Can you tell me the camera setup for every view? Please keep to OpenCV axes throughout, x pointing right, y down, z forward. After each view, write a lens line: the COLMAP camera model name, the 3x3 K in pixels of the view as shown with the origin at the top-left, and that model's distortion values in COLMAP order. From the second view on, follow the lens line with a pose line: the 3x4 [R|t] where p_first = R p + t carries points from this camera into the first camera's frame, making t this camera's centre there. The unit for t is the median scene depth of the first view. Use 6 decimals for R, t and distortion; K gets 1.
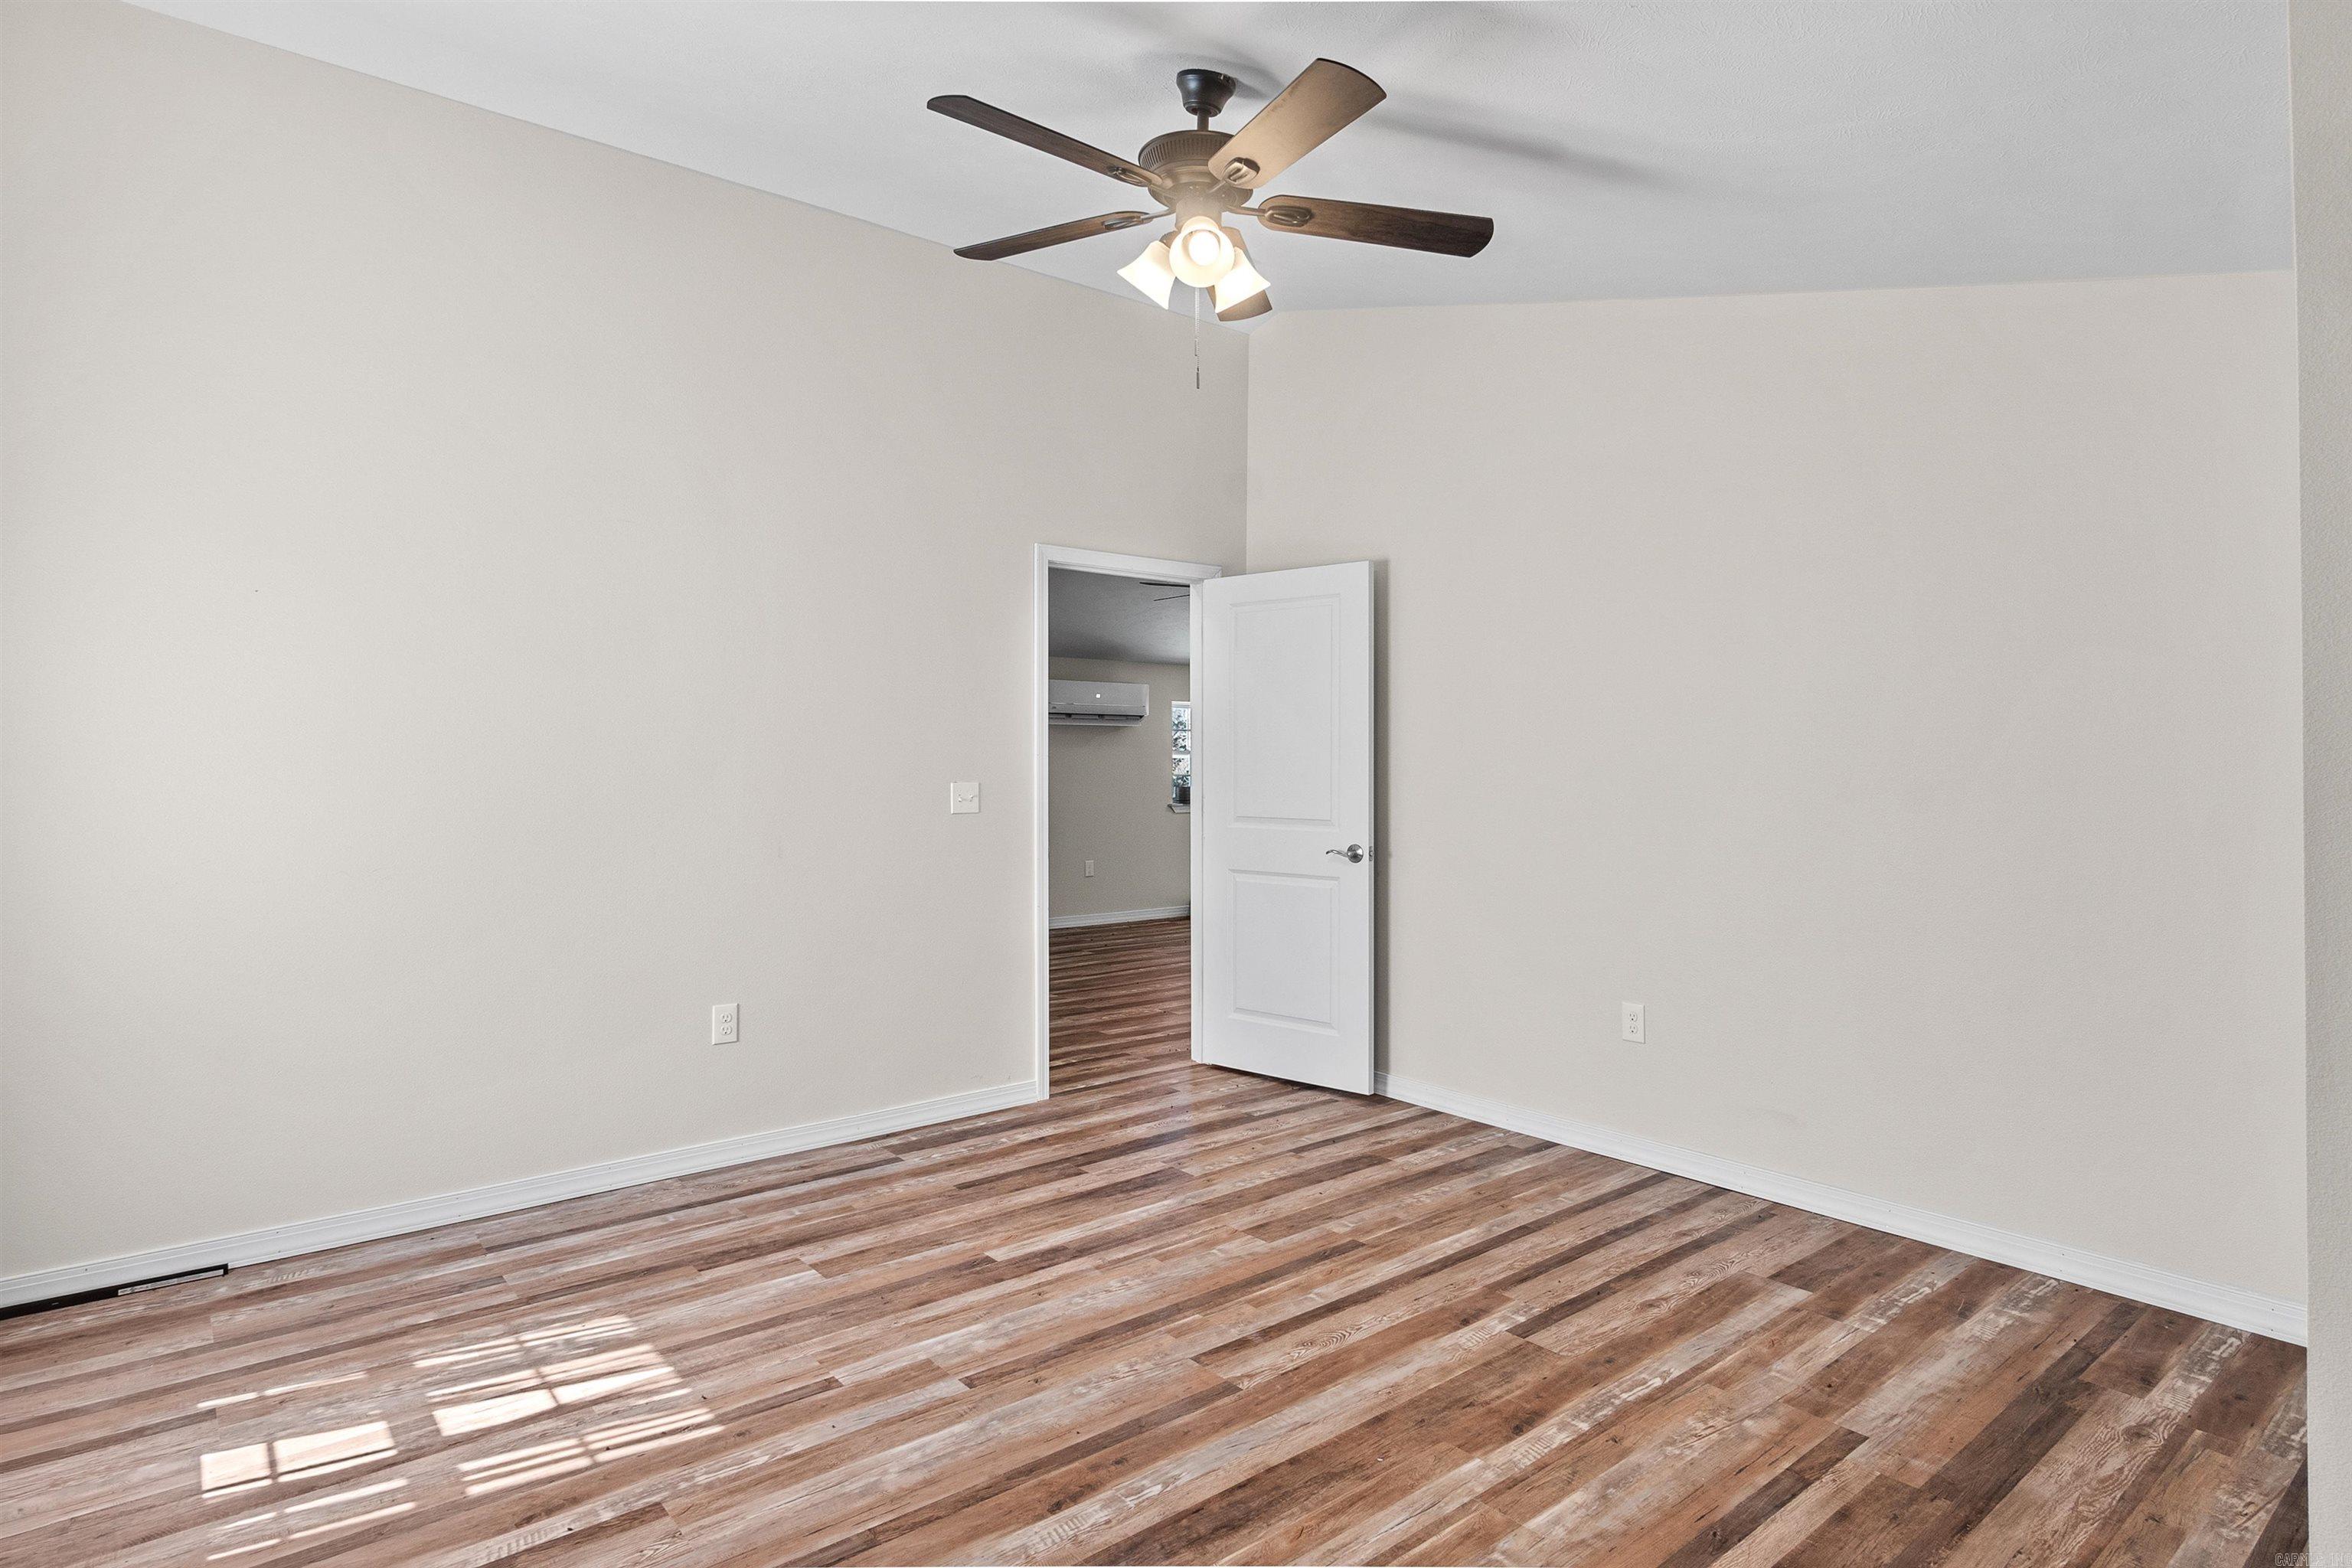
lens RADIAL K [[1269.4, 0, 1184.8], [0, 1269.4, 779.1], [0, 0, 1]] dist [-0.022964, 0.002560]
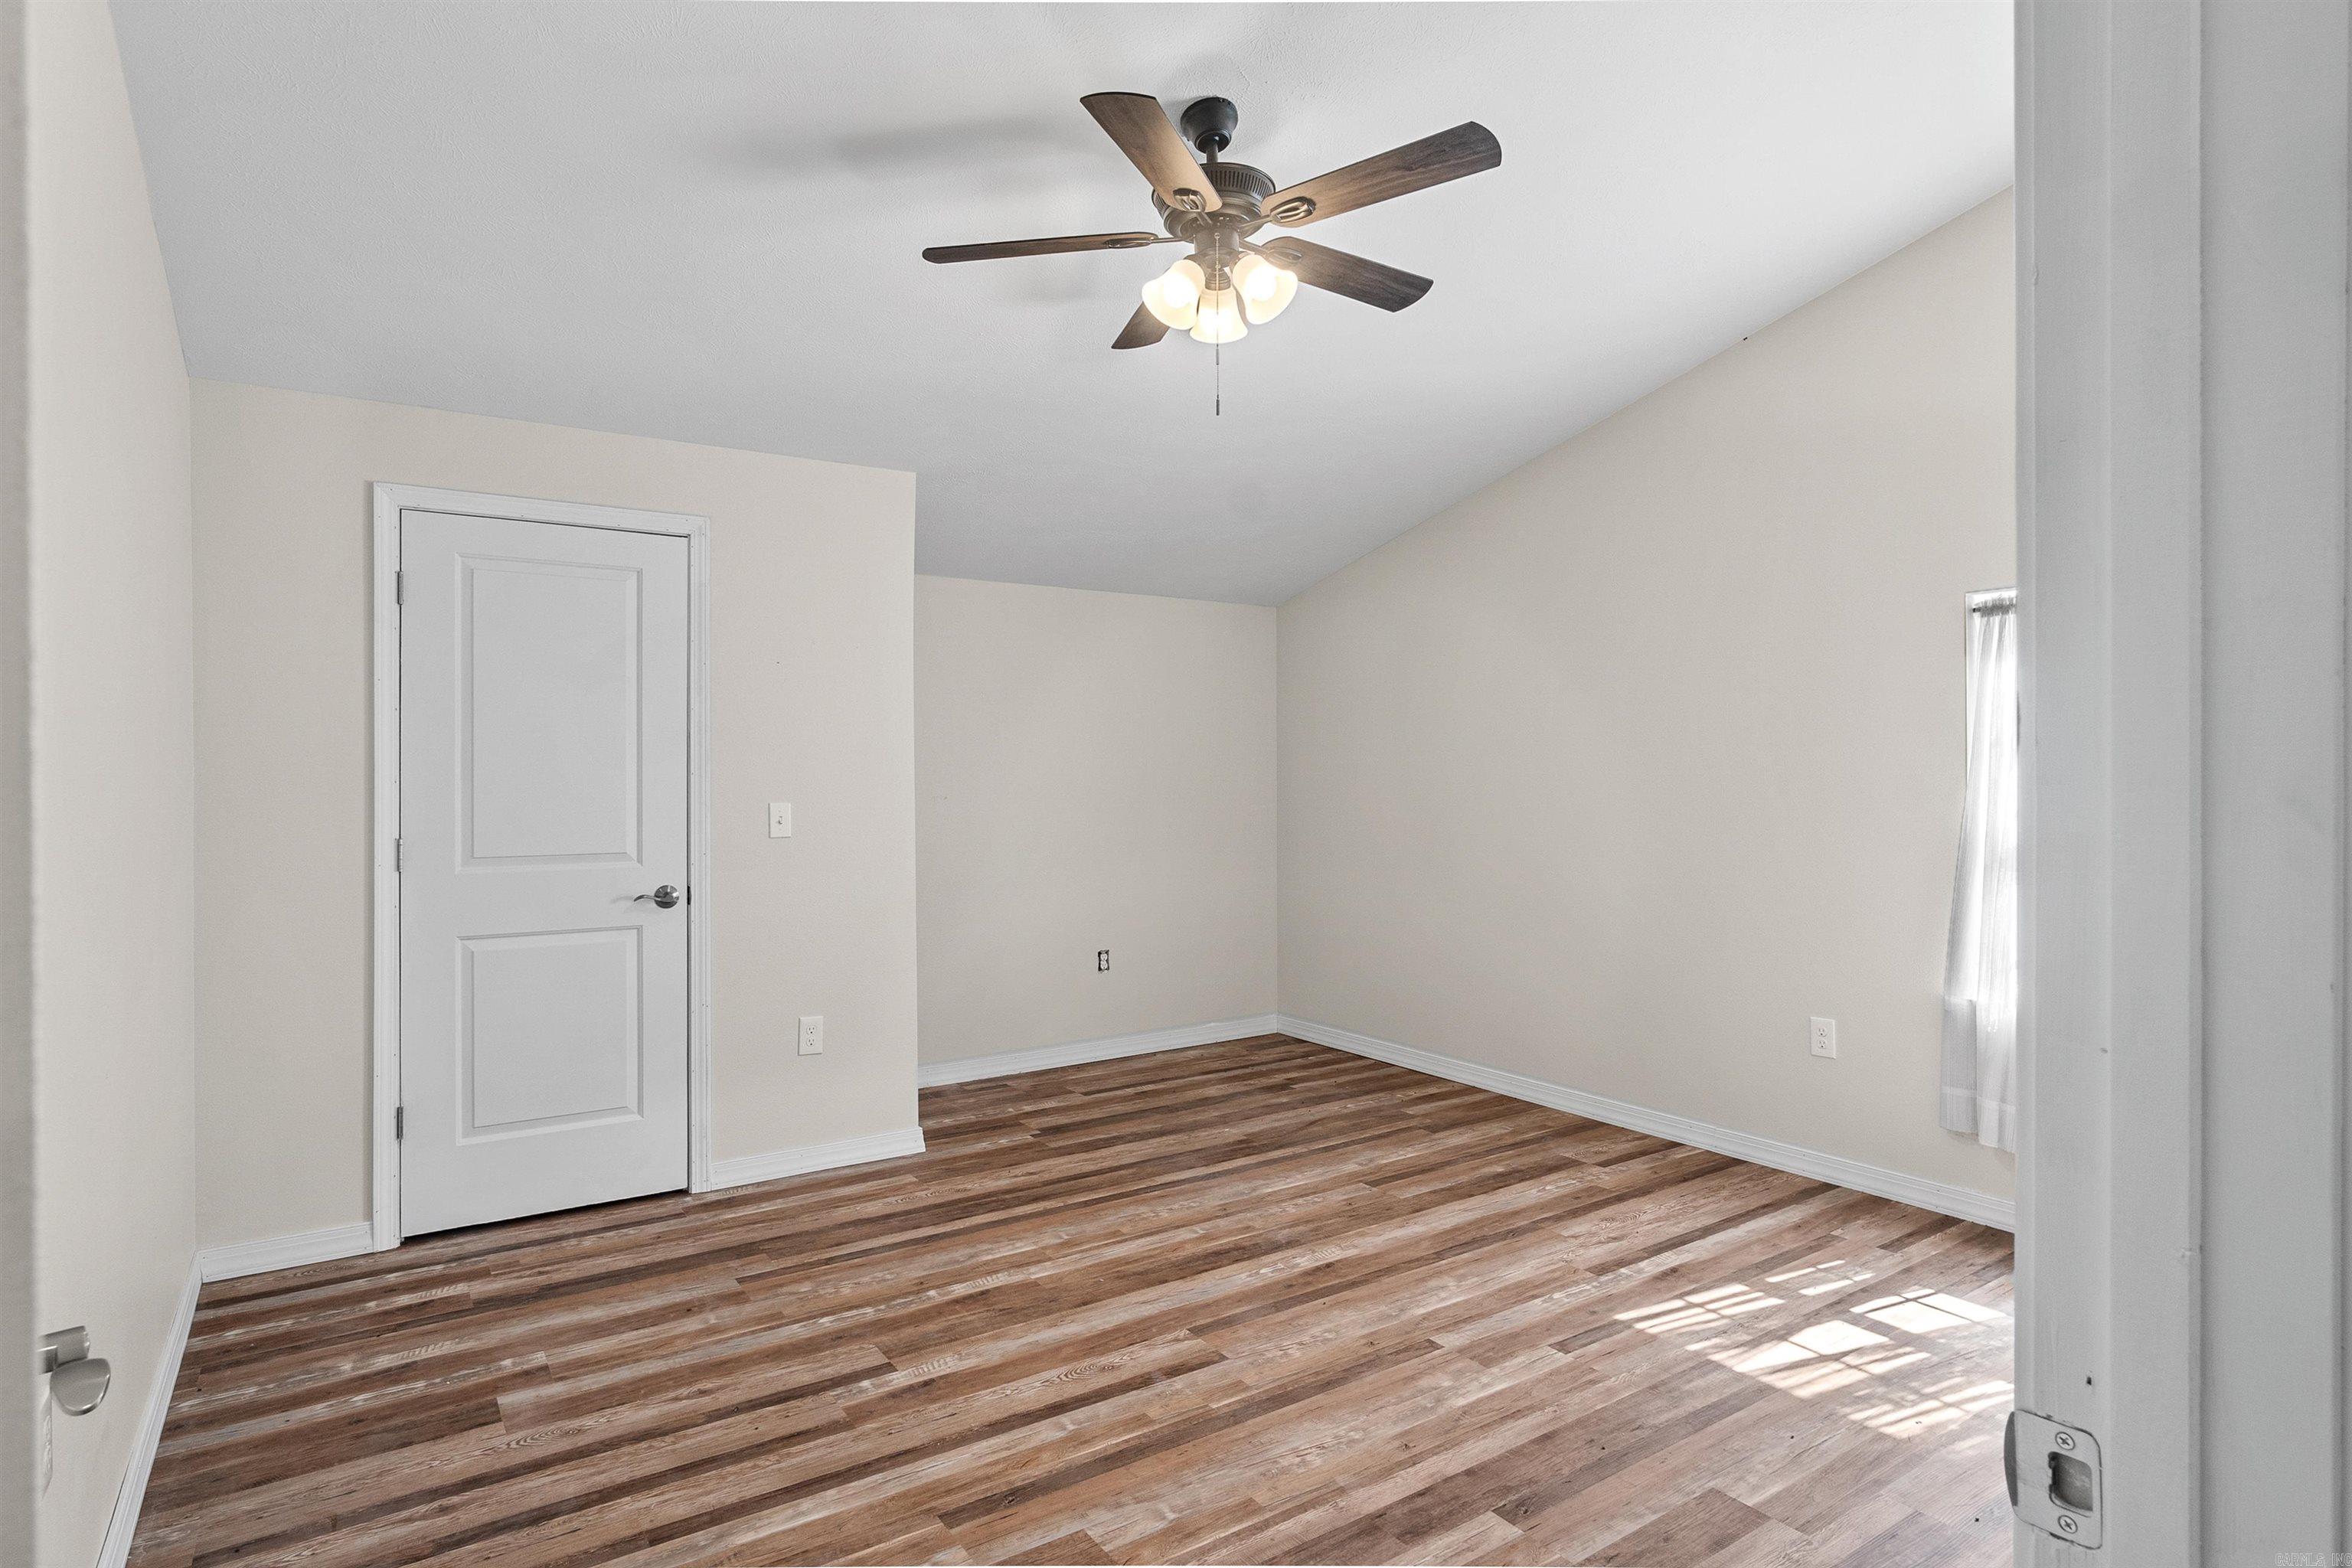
lens RADIAL K [[1269.4, 0, 1184.8], [0, 1269.4, 779.1], [0, 0, 1]] dist [-0.022964, 0.002560]
pose [[-0.995780, 0.003051, 0.091723, -0.056176], [0.004731, 0.999825, 0.018114, -0.031977], [-0.091652, 0.018472, -0.995620, 2.031440]]
